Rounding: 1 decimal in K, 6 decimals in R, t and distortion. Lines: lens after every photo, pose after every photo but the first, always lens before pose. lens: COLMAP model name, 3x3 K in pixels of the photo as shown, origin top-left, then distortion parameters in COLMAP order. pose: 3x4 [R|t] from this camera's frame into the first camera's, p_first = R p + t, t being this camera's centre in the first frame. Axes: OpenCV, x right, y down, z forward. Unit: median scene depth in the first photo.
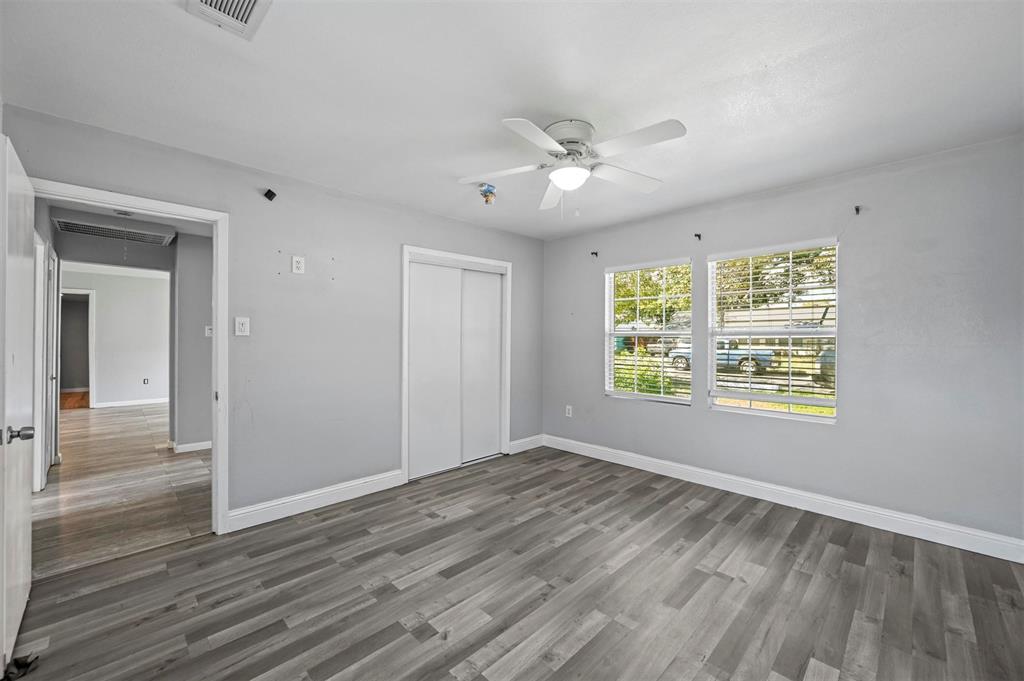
lens RADIAL K [[405.3, 0, 517.6], [0, 405.3, 339.5], [0, 0, 1]] dist [-0.003562, 0.001080]
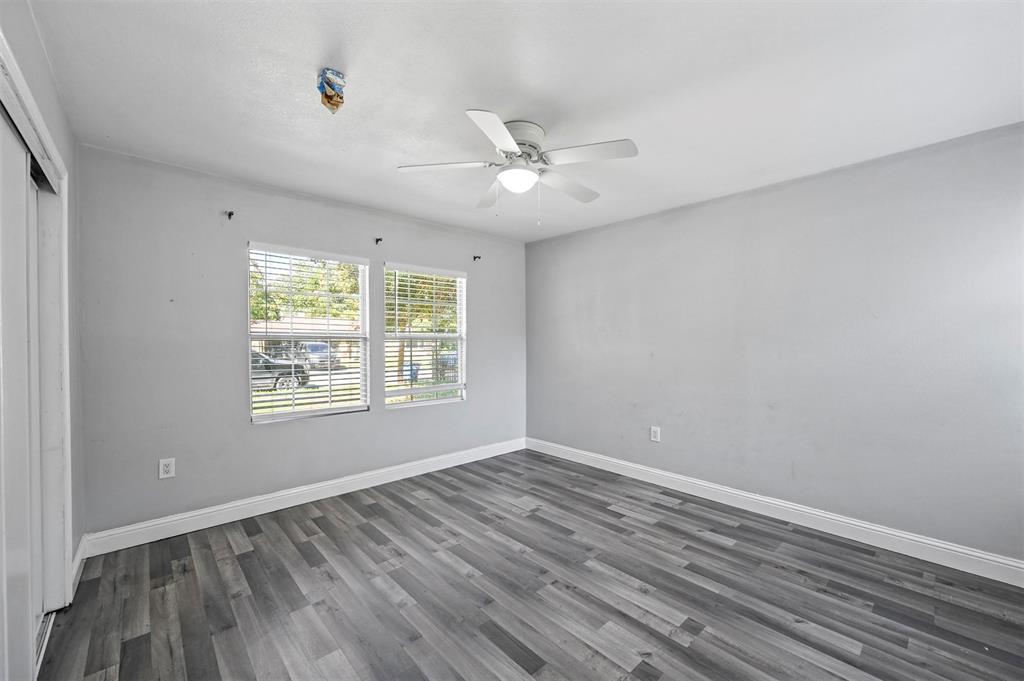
lens RADIAL K [[405.3, 0, 517.2], [0, 405.3, 342.9], [0, 0, 1]] dist [-0.003562, 0.001080]
pose [[0.045254, -0.006883, 0.998952, -0.674820], [0.003052, 0.999973, 0.006752, -0.007349], [-0.998971, 0.002743, 0.045274, 0.742042]]
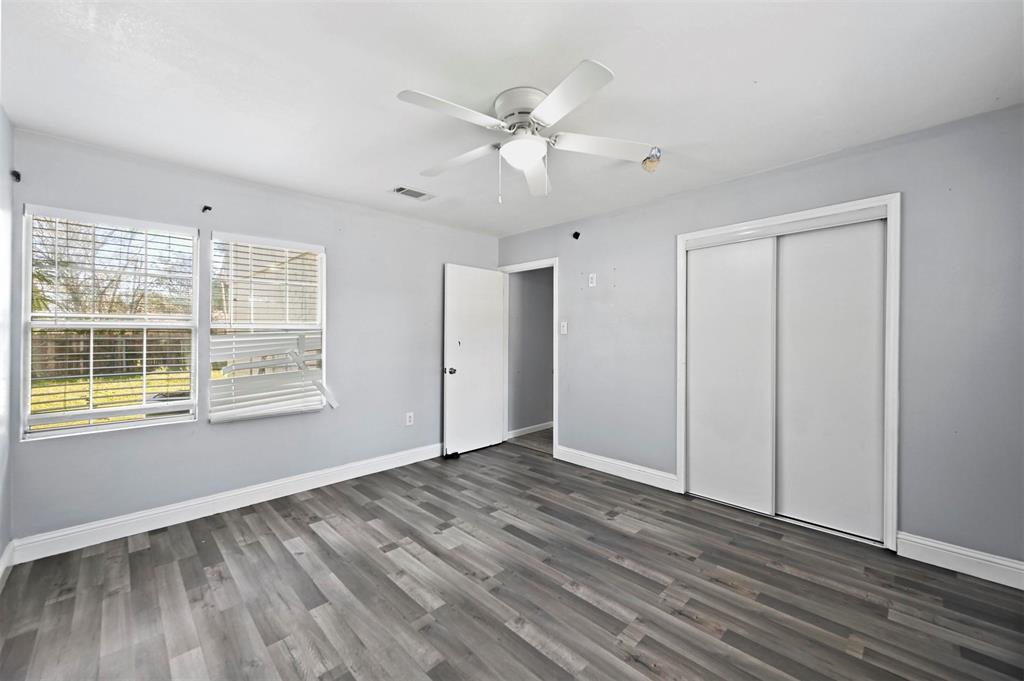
lens RADIAL K [[405.3, 0, 519.6], [0, 405.3, 336.7], [0, 0, 1]] dist [-0.003562, 0.001080]
pose [[-0.005817, 0.000780, -0.999983, 0.781696], [-0.002411, 0.999997, 0.000794, -0.000404], [0.999980, 0.002415, -0.005815, 0.772825]]
